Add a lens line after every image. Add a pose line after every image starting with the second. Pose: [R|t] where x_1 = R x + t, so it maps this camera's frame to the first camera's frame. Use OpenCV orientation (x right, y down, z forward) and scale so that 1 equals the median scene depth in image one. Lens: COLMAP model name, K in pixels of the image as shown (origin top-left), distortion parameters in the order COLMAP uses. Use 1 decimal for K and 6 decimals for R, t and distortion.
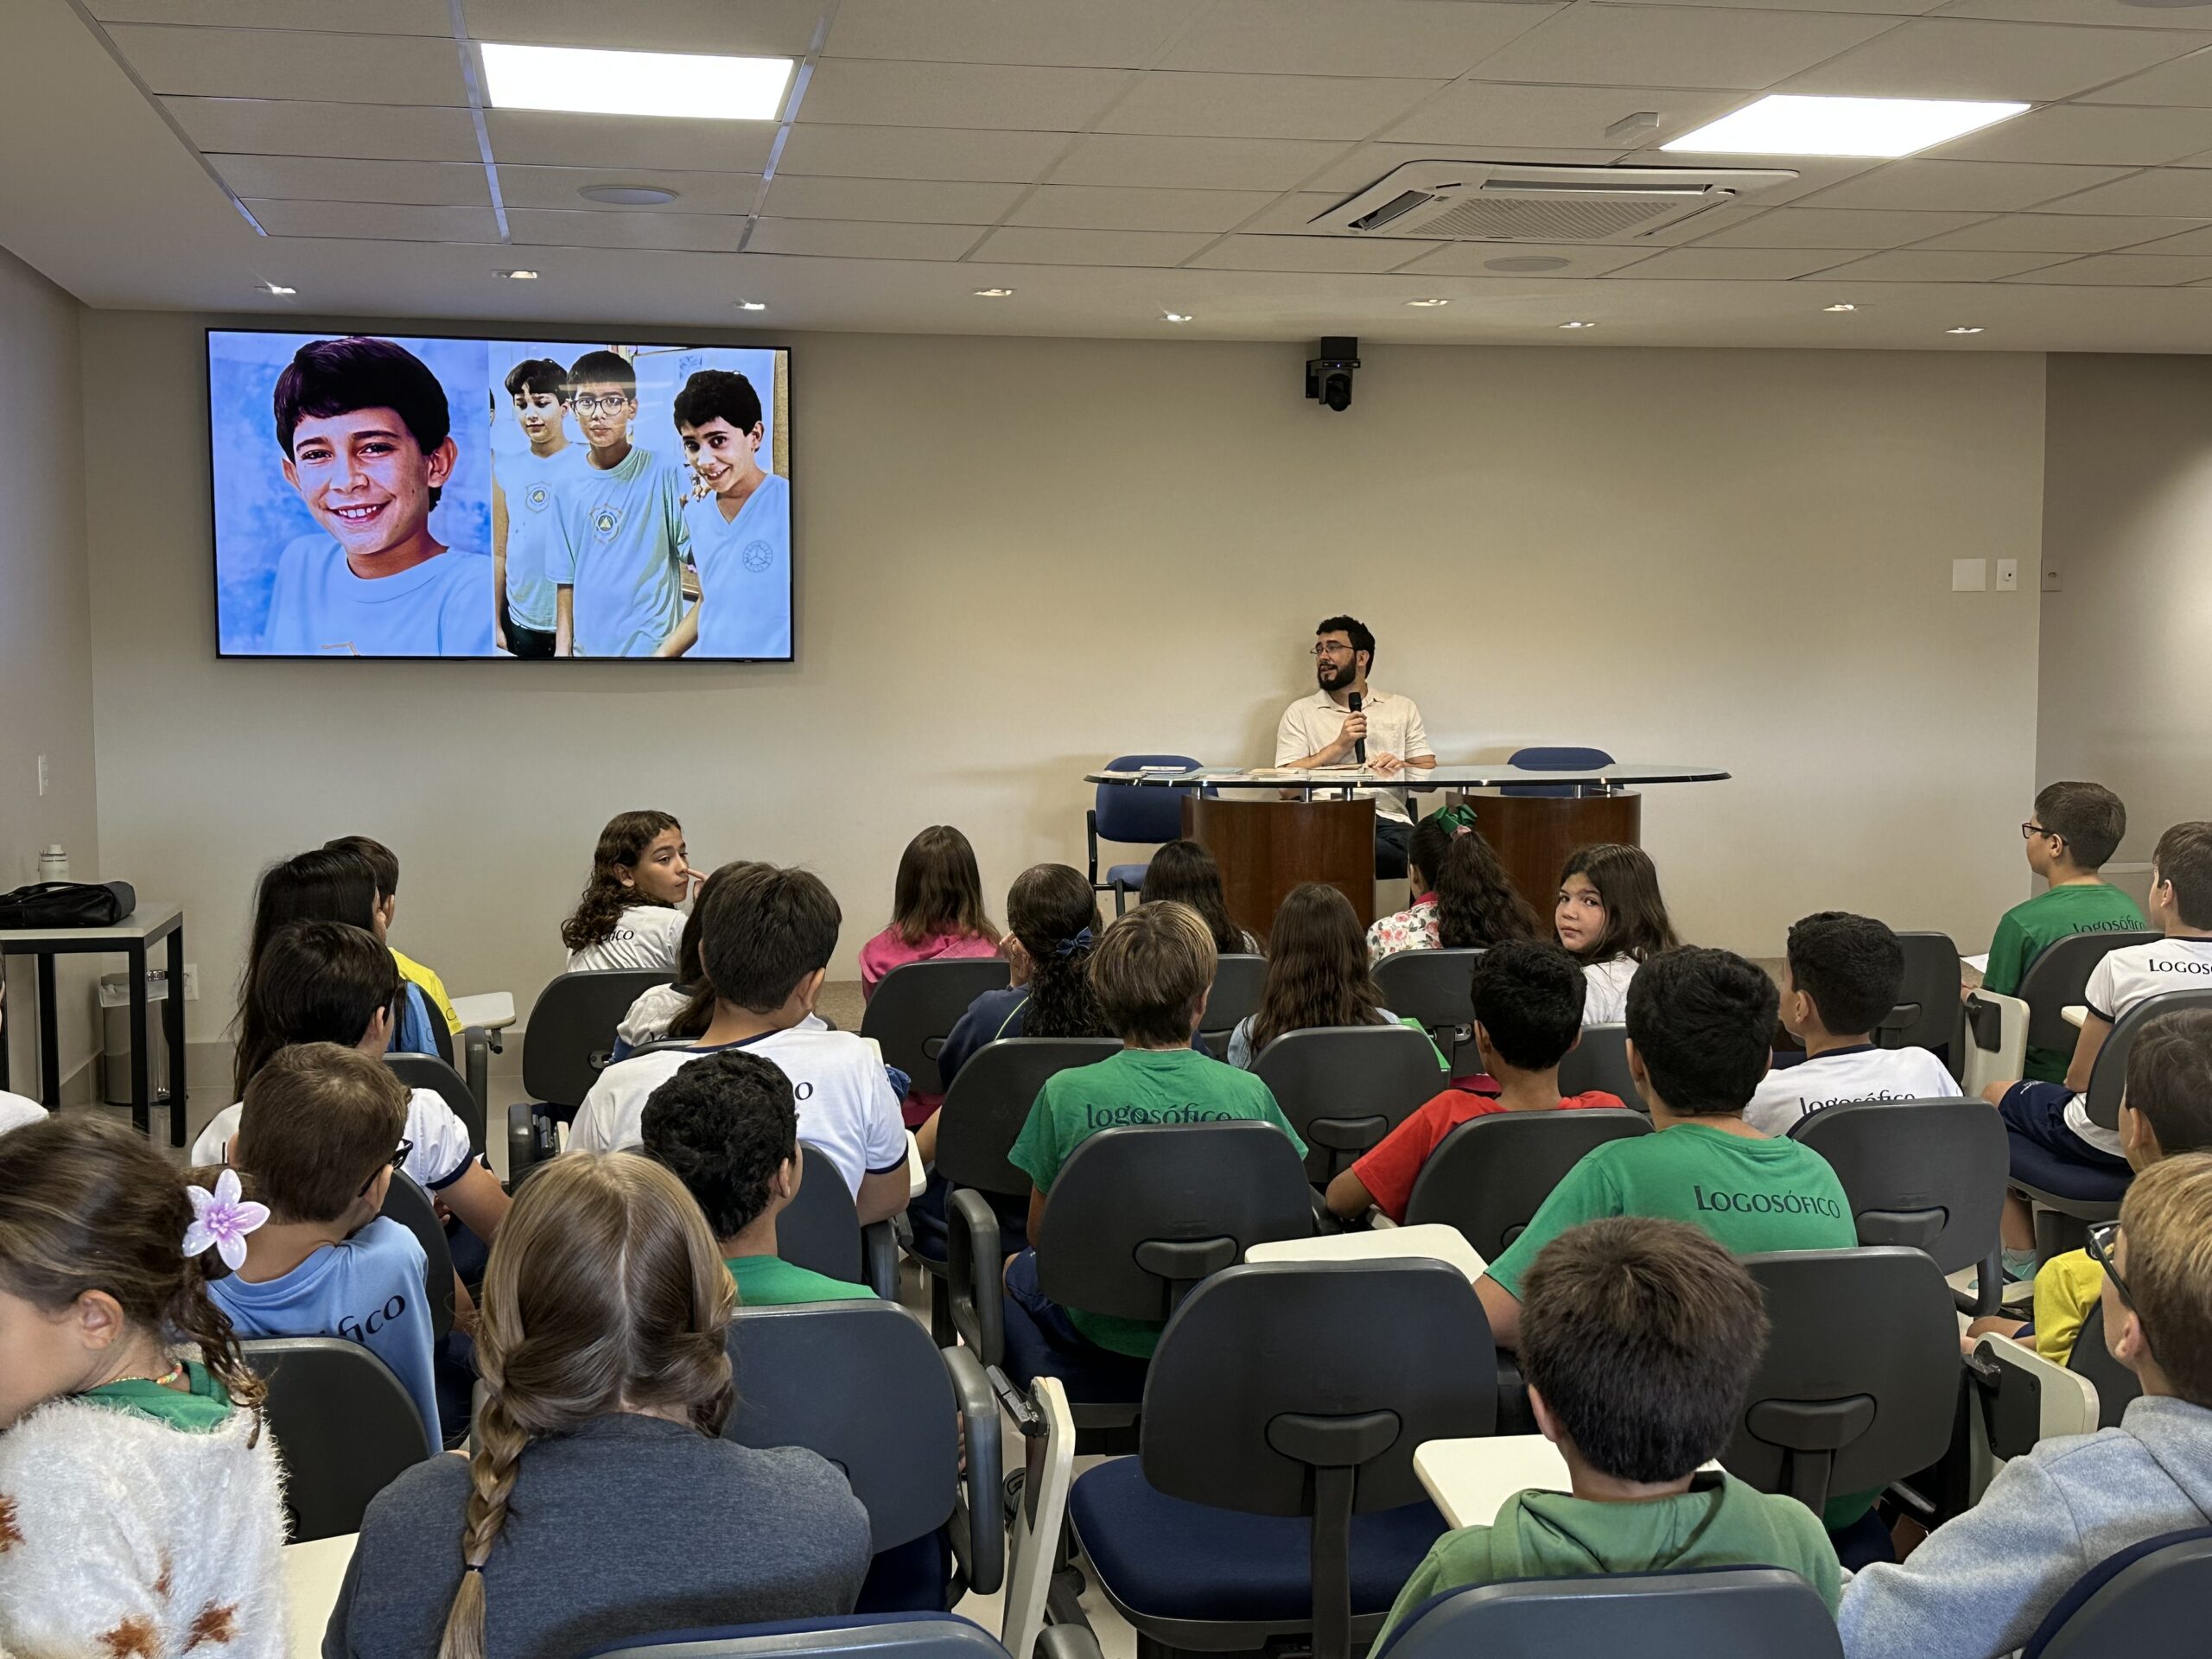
lens RADIAL K [[2629.4, 0, 1106.0], [0, 2629.4, 829.5], [0, 0, 1]] dist [0.184273, -0.040301]
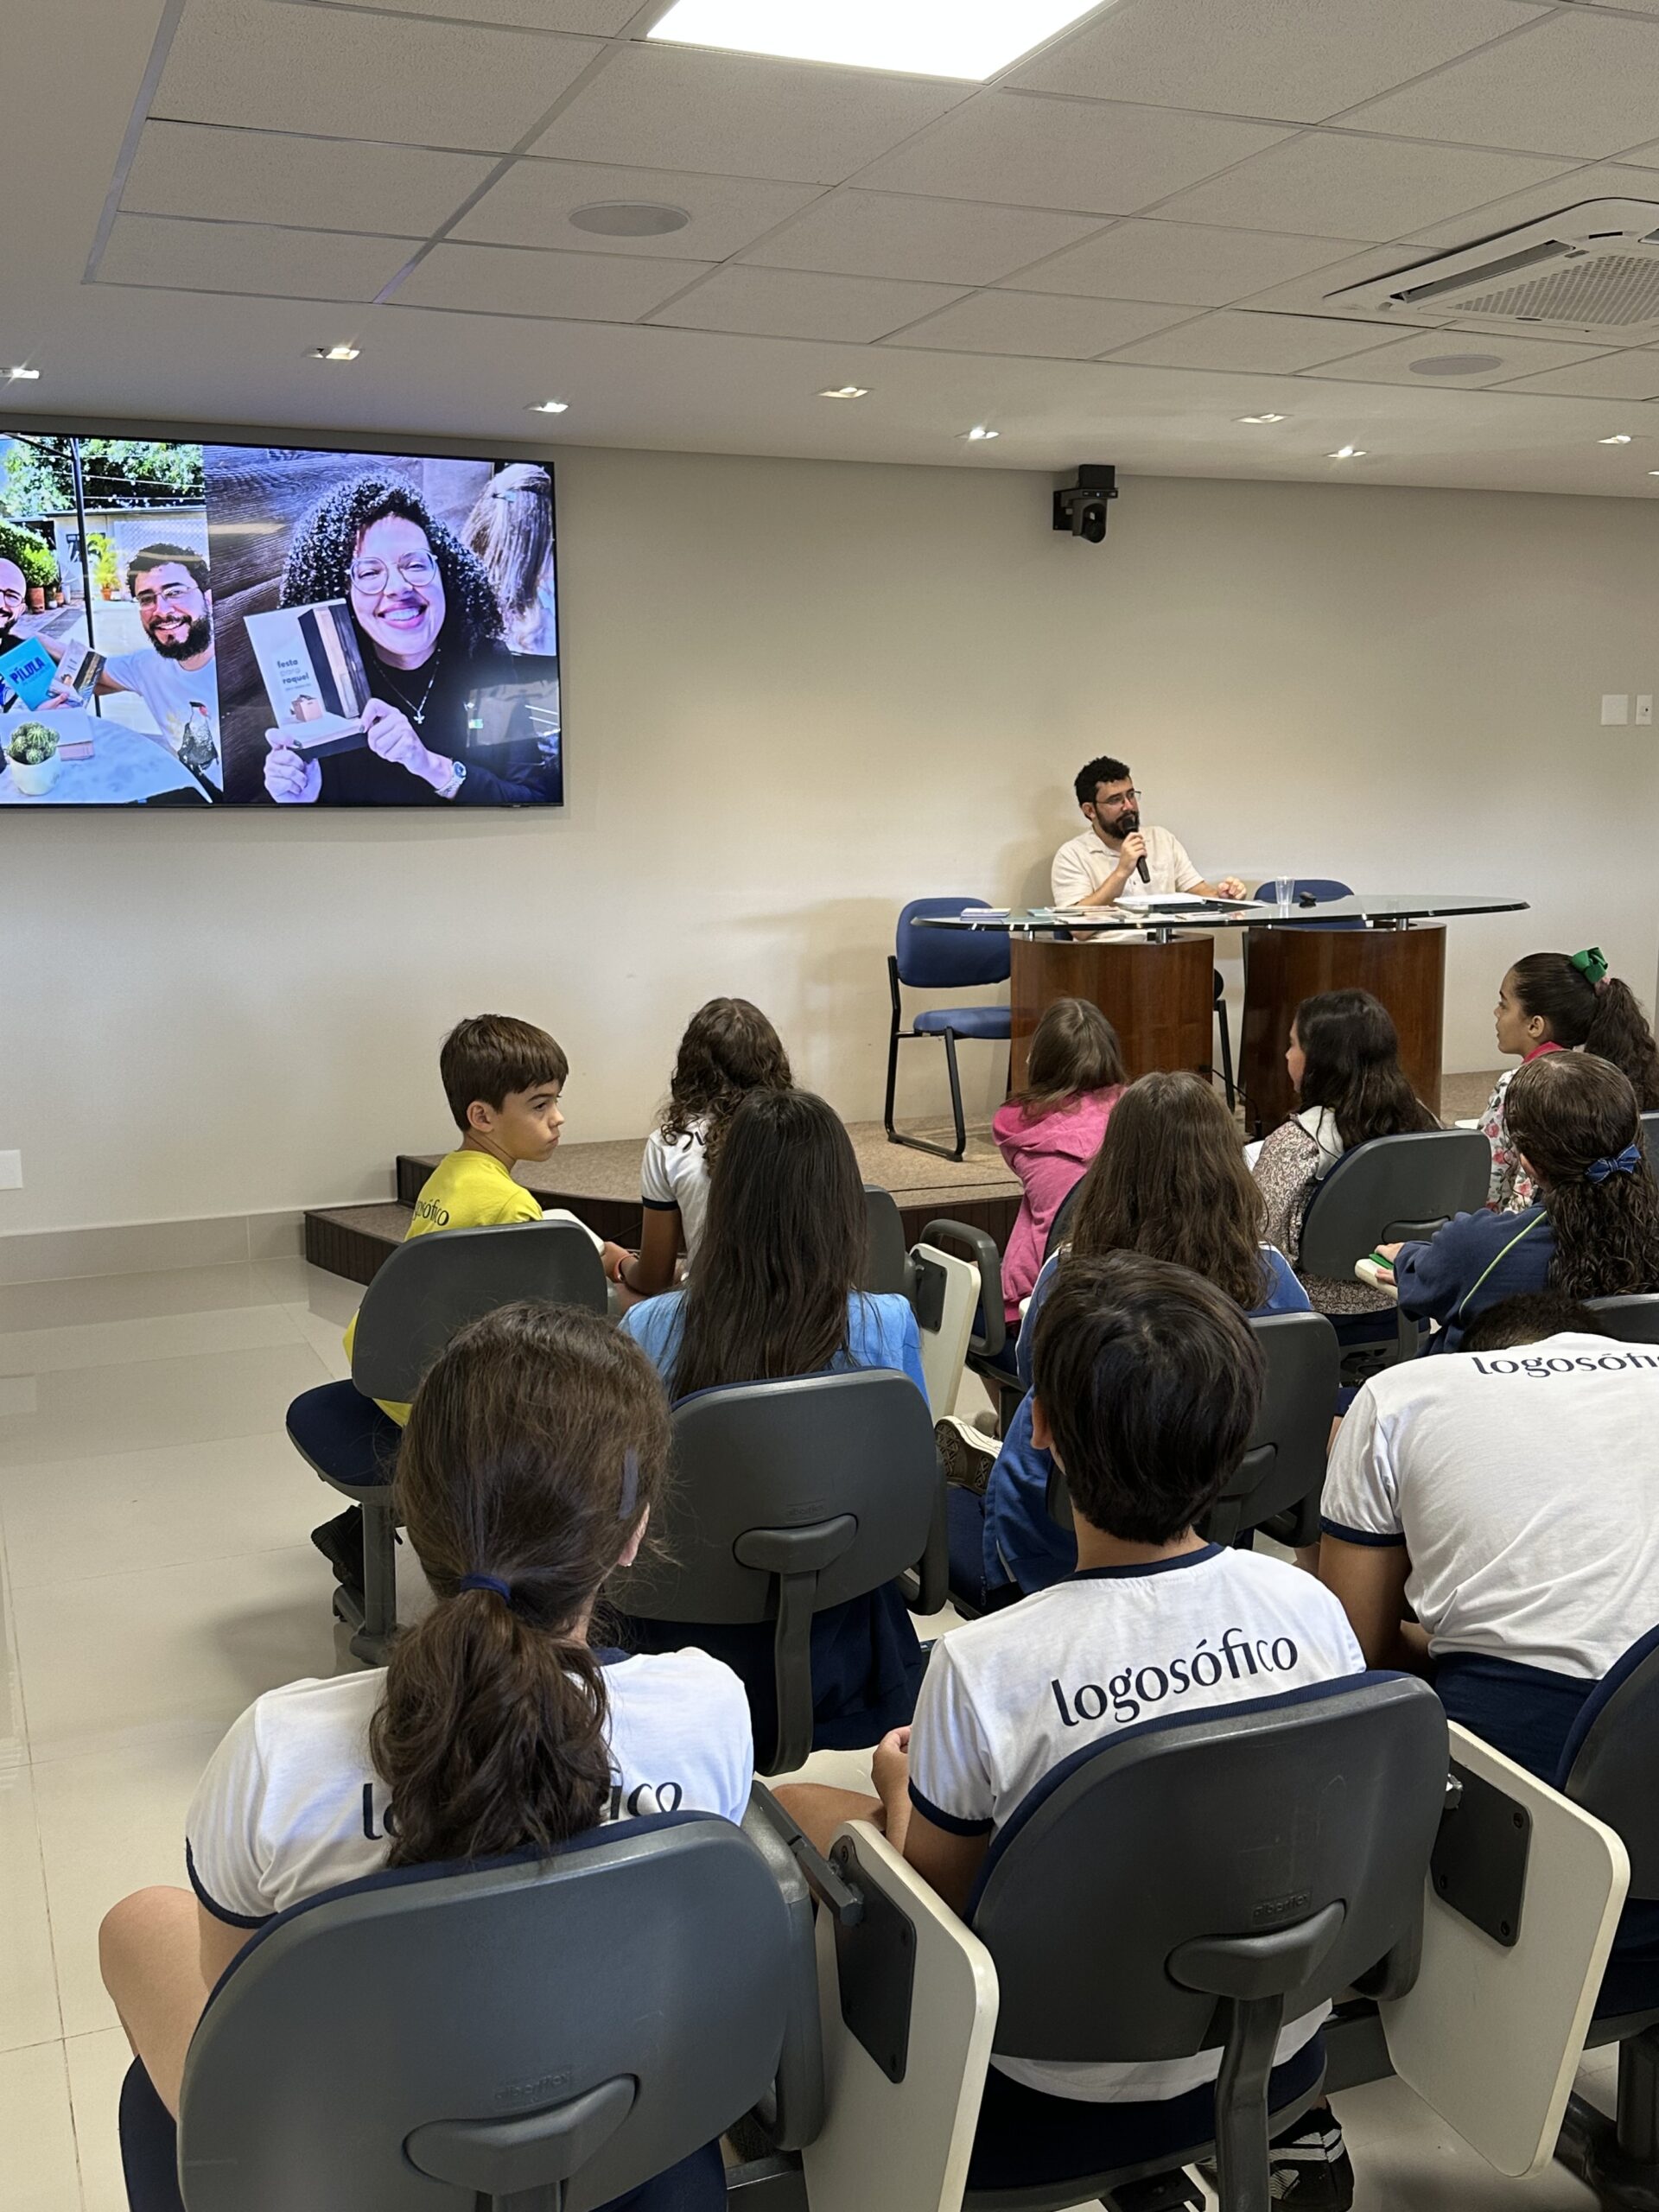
lens RADIAL K [[2115.4, 0, 829.5], [0, 2115.4, 1106.0], [0, 0, 1]] dist [0.157359, 0.006657]
pose [[0.976557, -0.039286, 0.211642, -0.203684], [0.022507, 0.996451, 0.081113, -0.016681], [-0.214078, -0.074448, 0.973976, 0.241736]]
